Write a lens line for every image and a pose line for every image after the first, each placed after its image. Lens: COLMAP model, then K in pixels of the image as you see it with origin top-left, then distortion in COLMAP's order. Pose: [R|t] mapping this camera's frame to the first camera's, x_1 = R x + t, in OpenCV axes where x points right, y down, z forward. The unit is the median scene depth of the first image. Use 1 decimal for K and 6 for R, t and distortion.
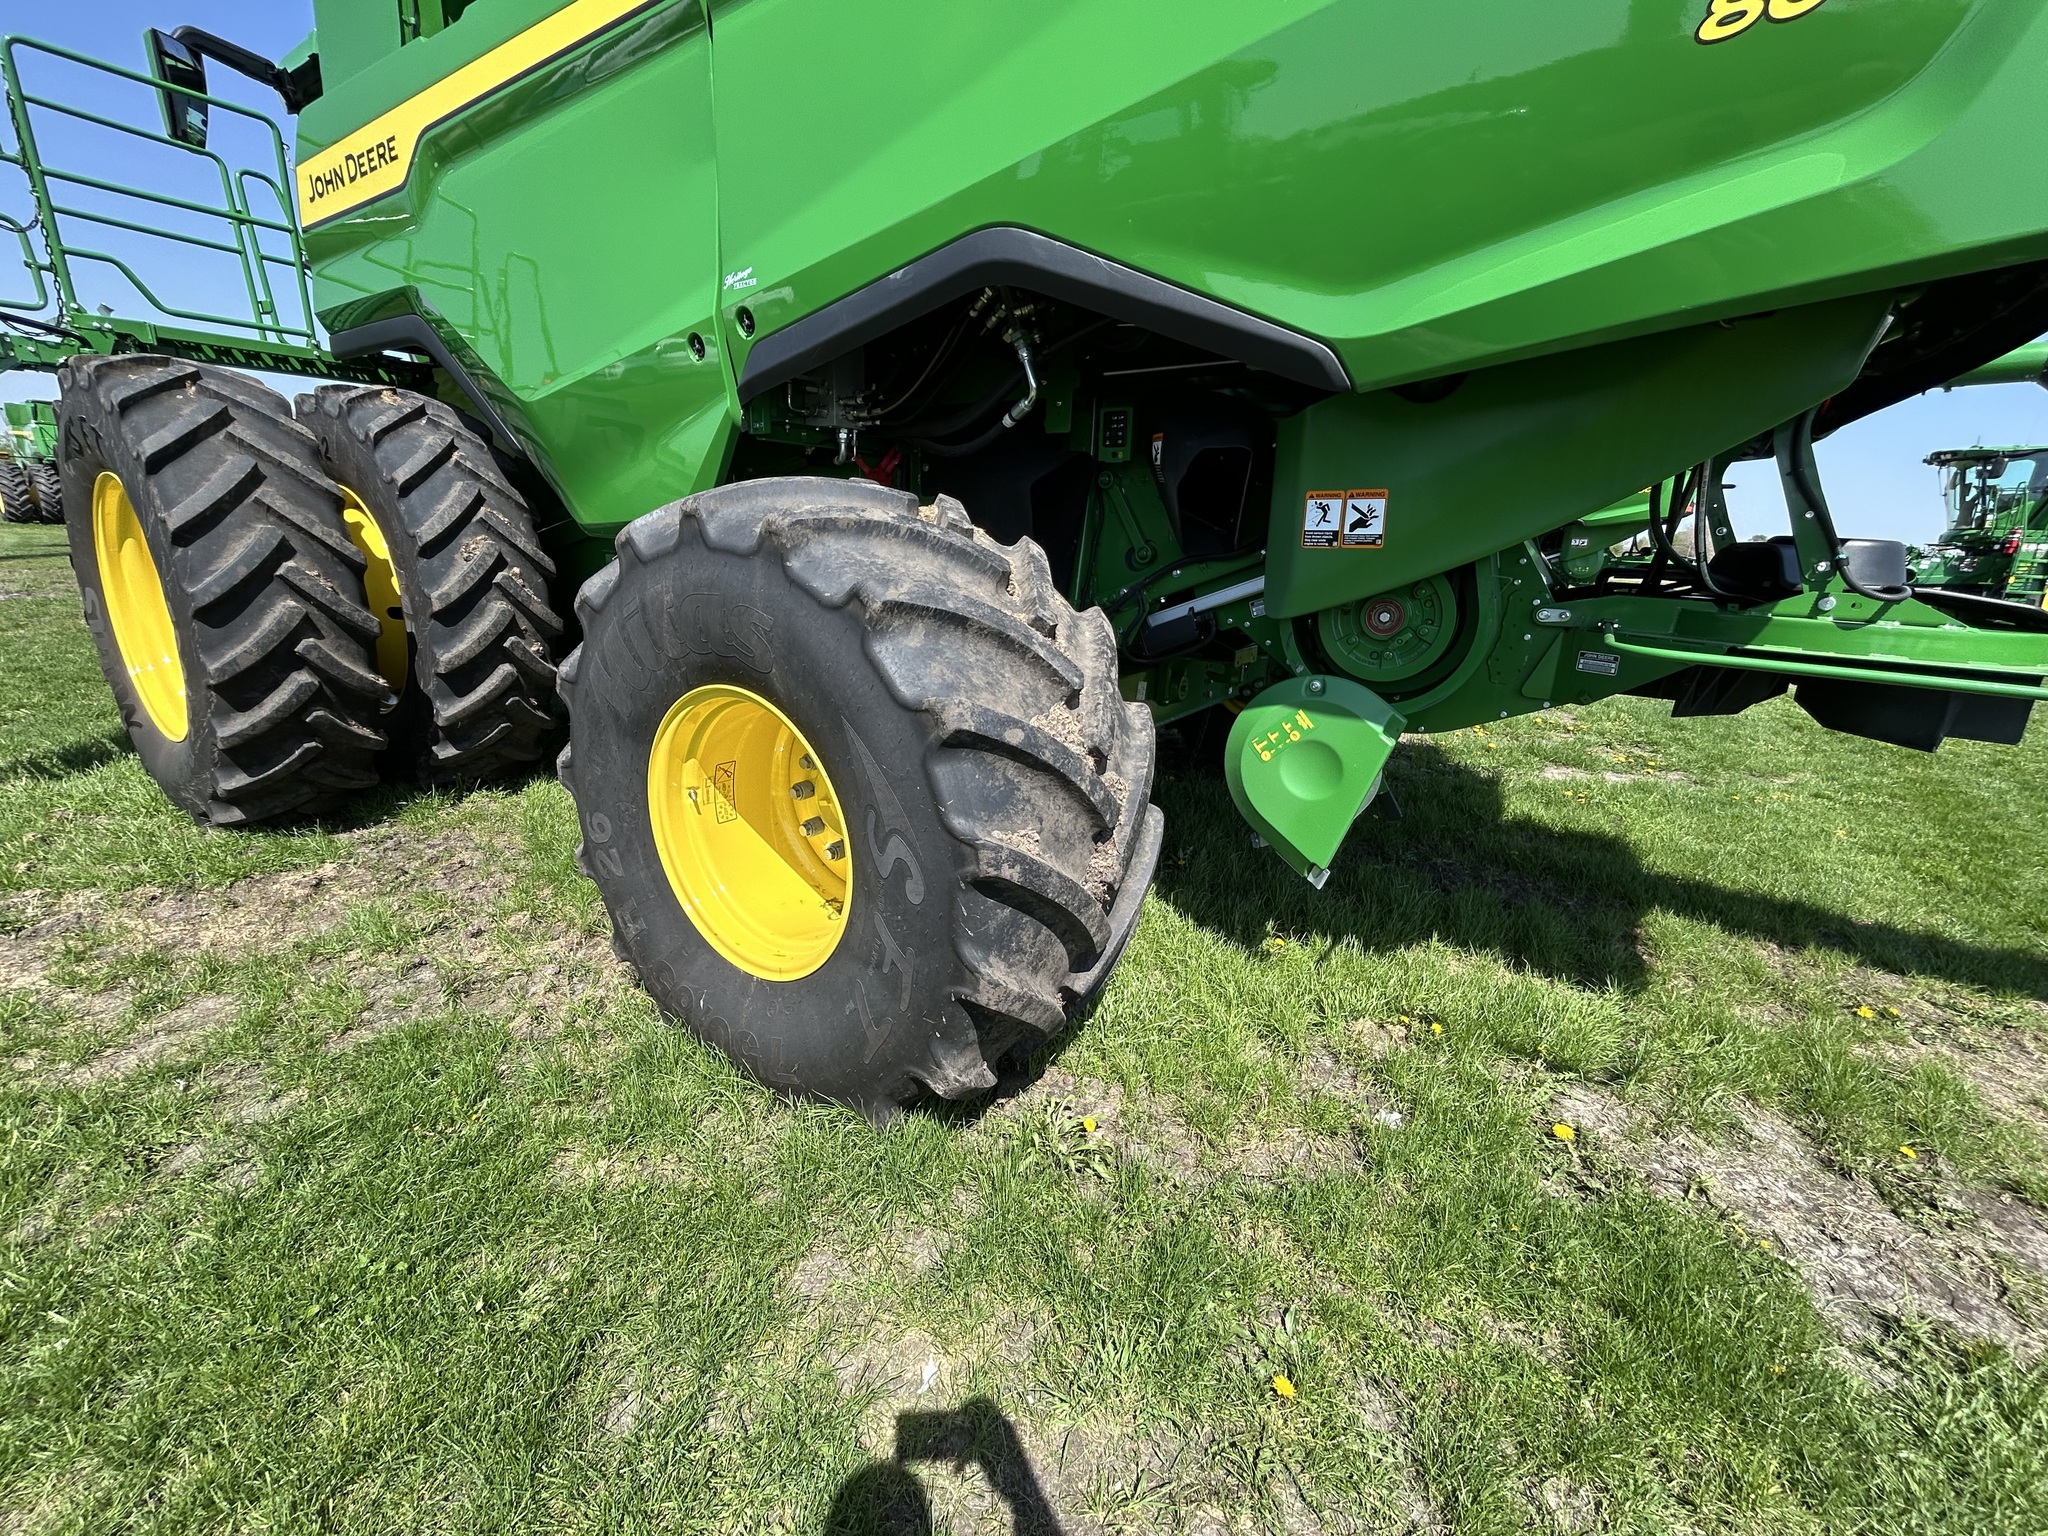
lens RADIAL K [[826.6, 0, 1022.7], [0, 826.6, 764.8], [0, 0, 1]] dist [-0.002377, 0.001155]
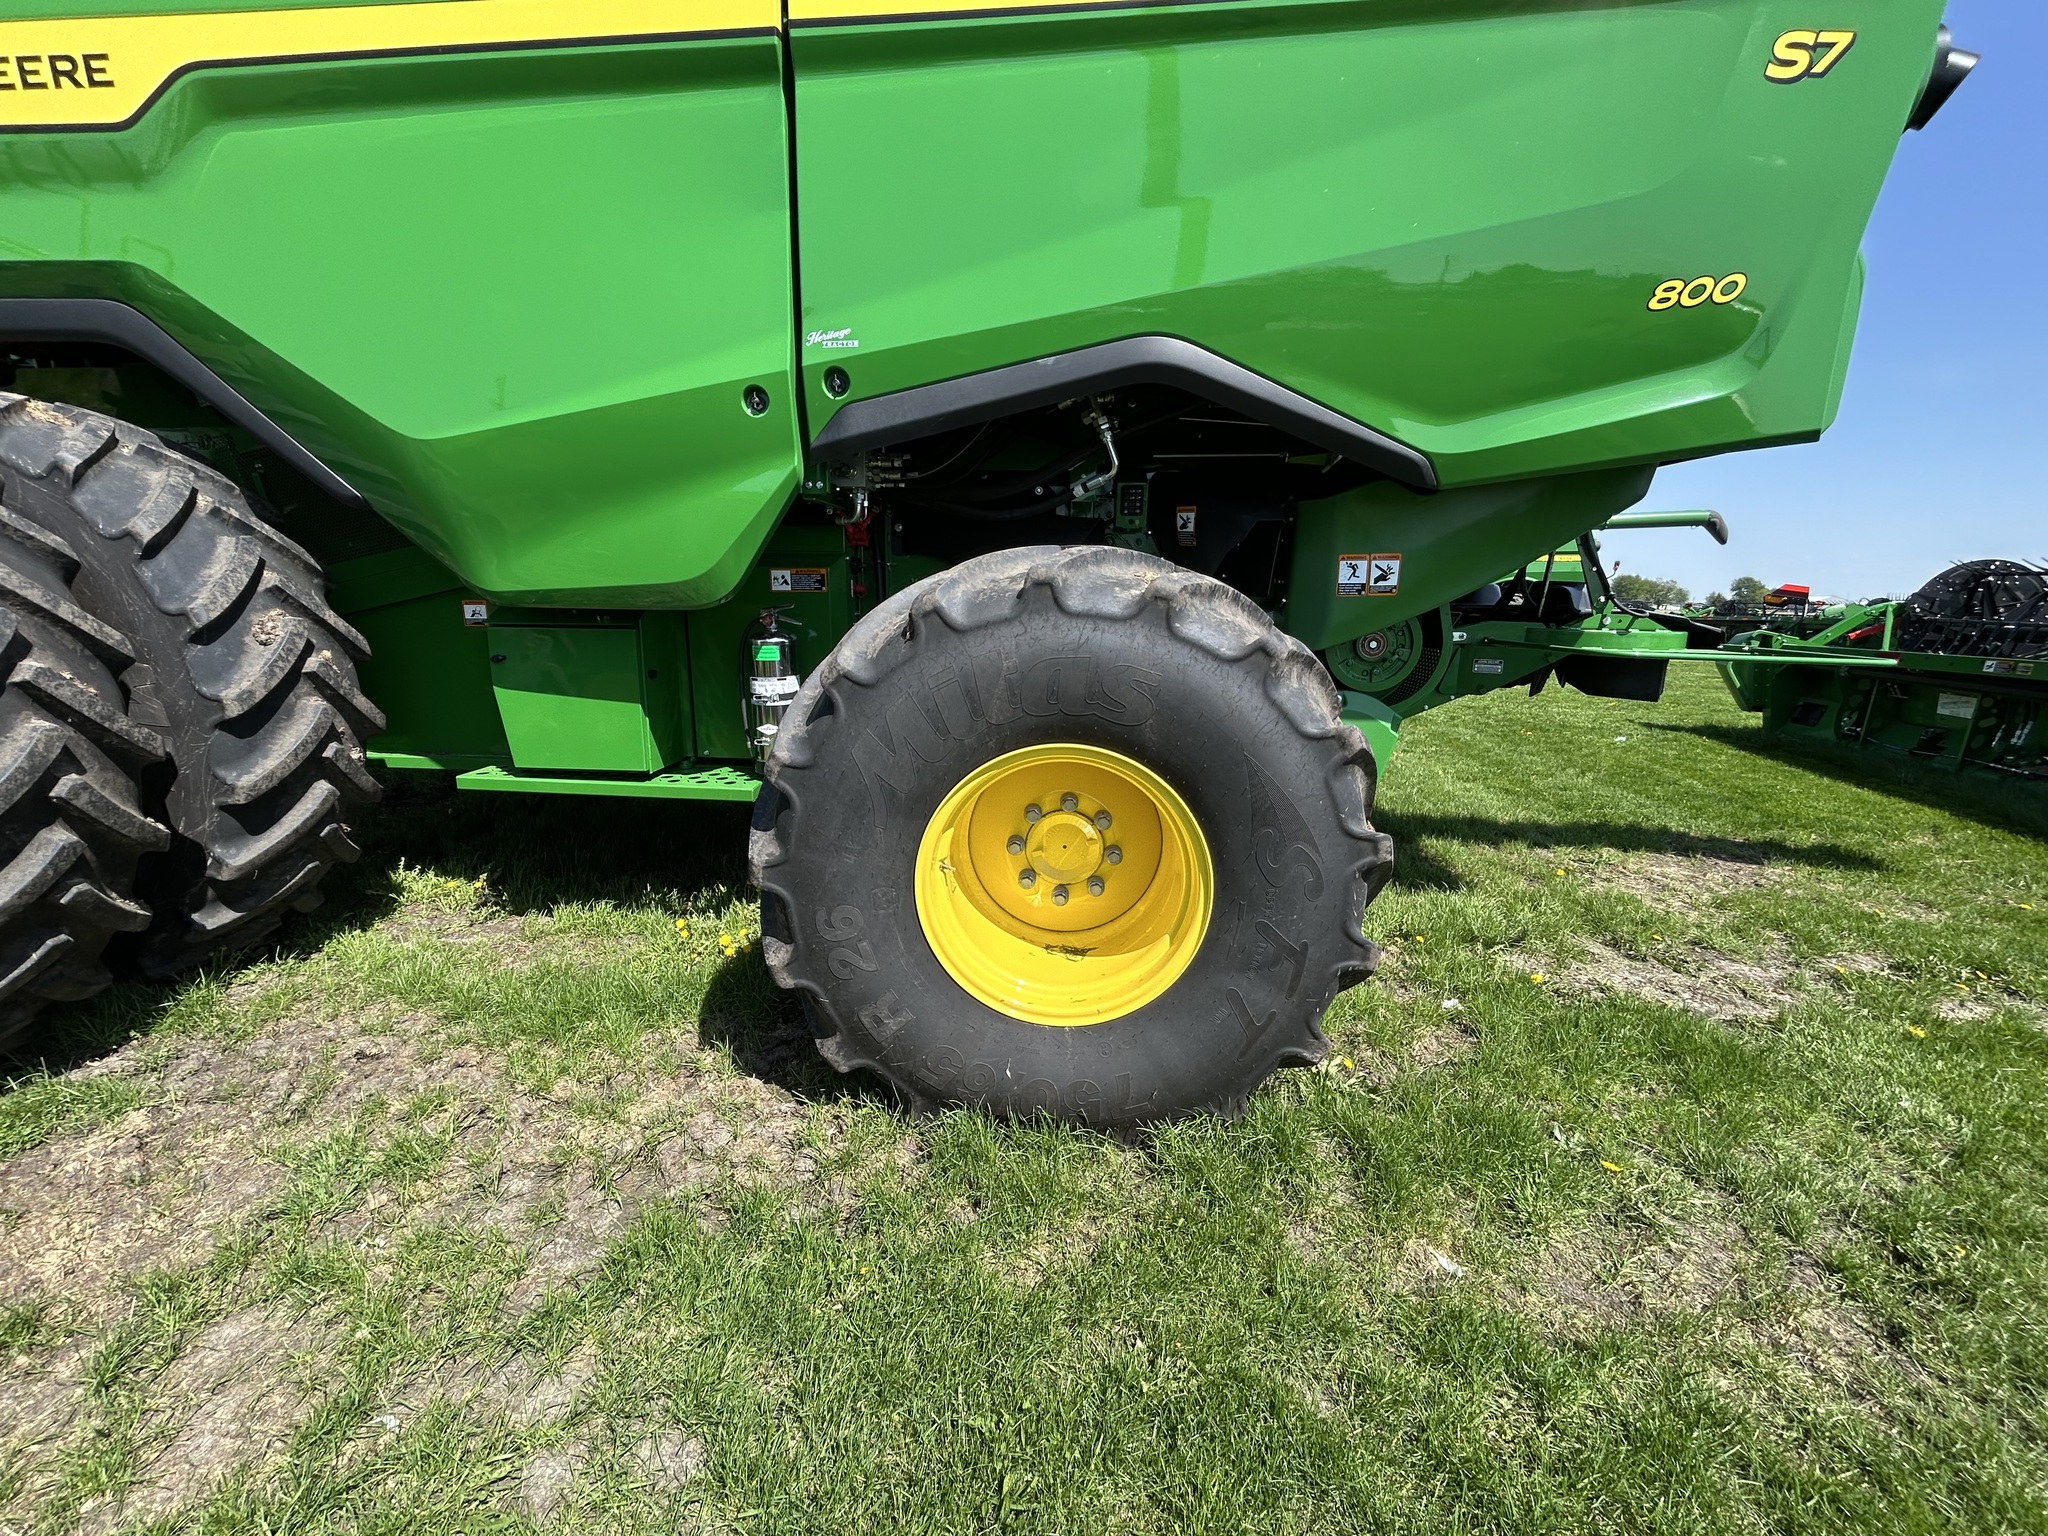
lens RADIAL K [[826.6, 0, 1018.2], [0, 826.6, 765.5], [0, 0, 1]] dist [-0.002377, 0.001155]
pose [[0.866739, -0.127530, 0.482183, -0.575083], [0.152443, 0.988231, -0.012649, -0.040975], [-0.474895, 0.084469, 0.875979, 0.076511]]
